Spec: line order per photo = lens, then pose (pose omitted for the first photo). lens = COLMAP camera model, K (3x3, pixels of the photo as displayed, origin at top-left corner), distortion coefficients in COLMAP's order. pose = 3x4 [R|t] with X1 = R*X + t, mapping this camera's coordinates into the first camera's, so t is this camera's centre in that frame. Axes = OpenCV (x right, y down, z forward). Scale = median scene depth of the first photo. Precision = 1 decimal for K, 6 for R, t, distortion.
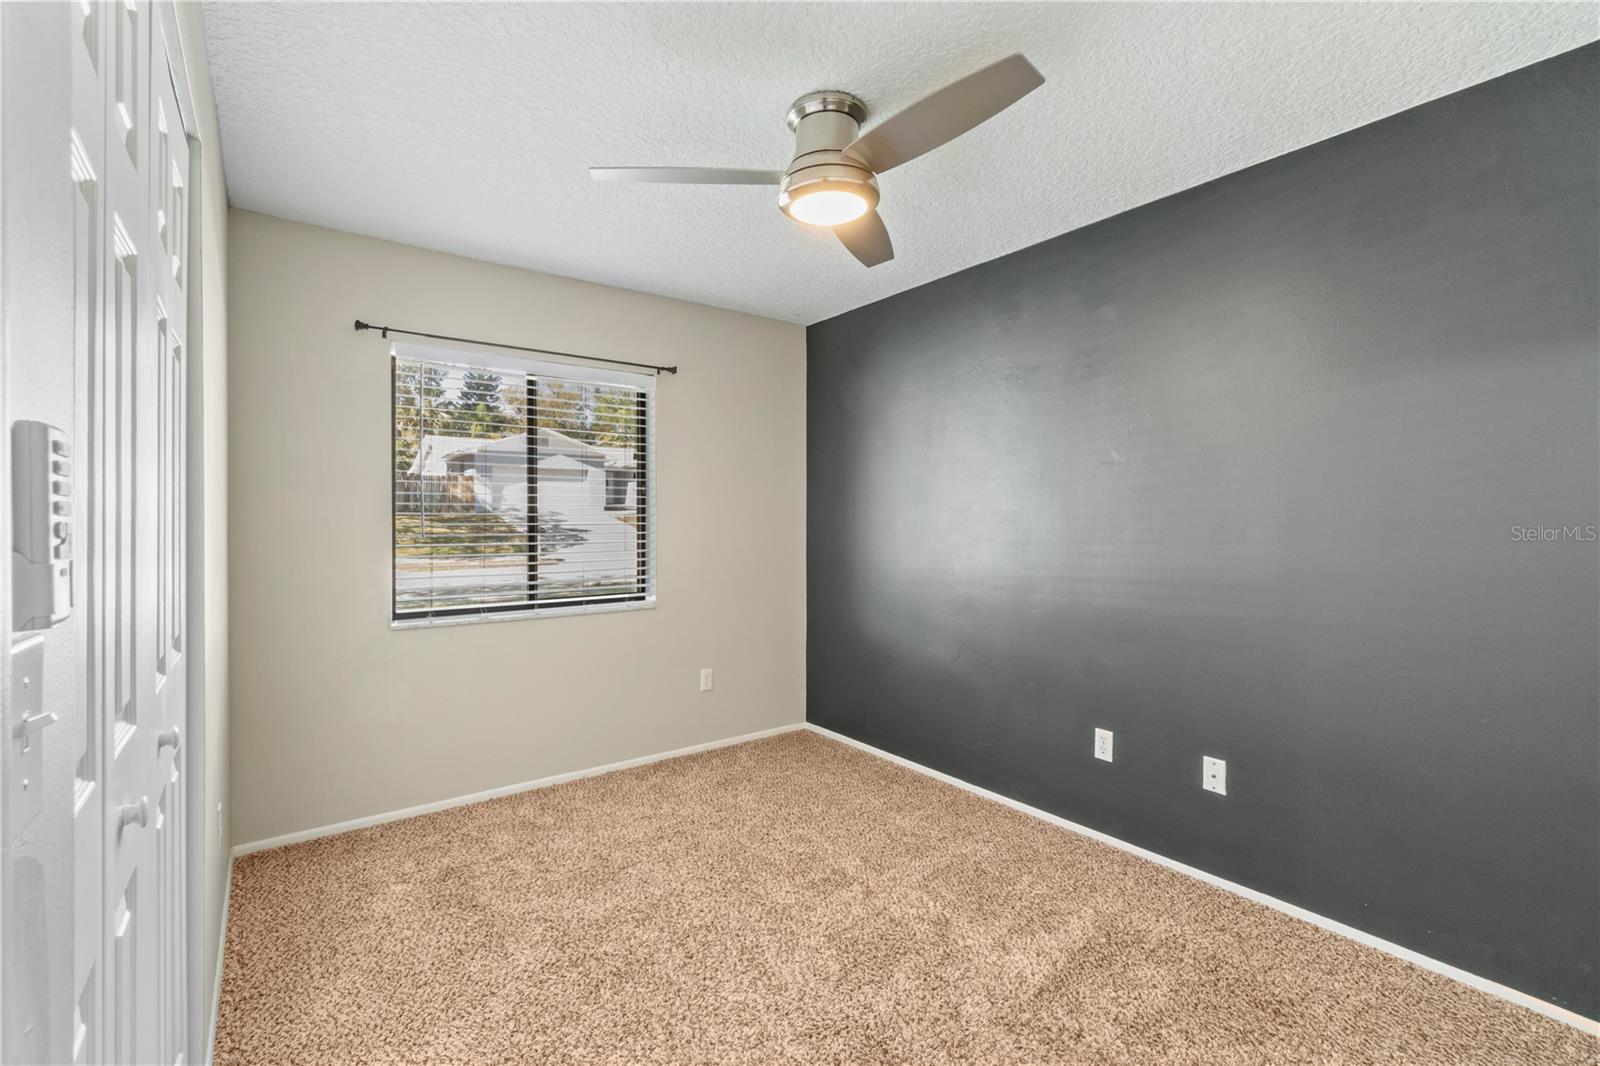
lens RADIAL K [[693.8, 0, 795.9], [0, 693.8, 517.5], [0, 0, 1]] dist [-0.002496, -0.000236]
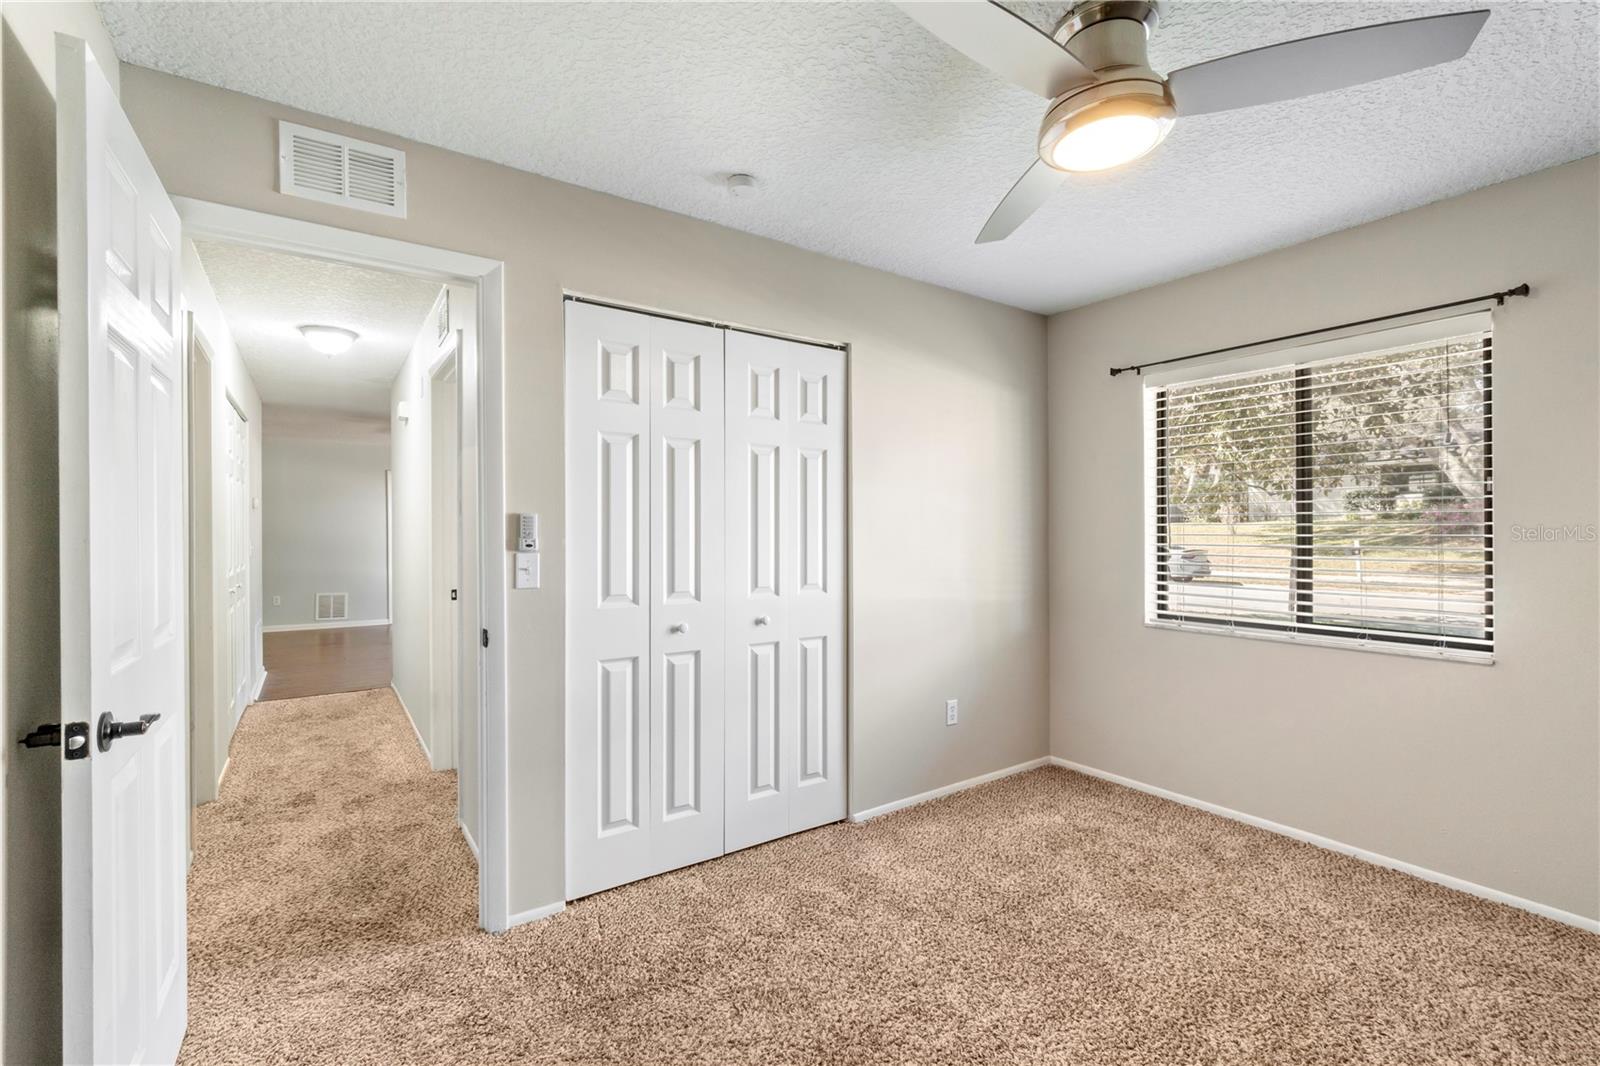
lens RADIAL K [[696.8, 0, 791.2], [0, 696.8, 529.8], [0, 0, 1]] dist [-0.004004, -0.000029]
pose [[-0.043566, -0.002733, -0.999047, 0.577877], [0.003506, 0.999990, -0.002889, 0.003206], [0.999044, -0.003629, -0.043556, 0.446516]]
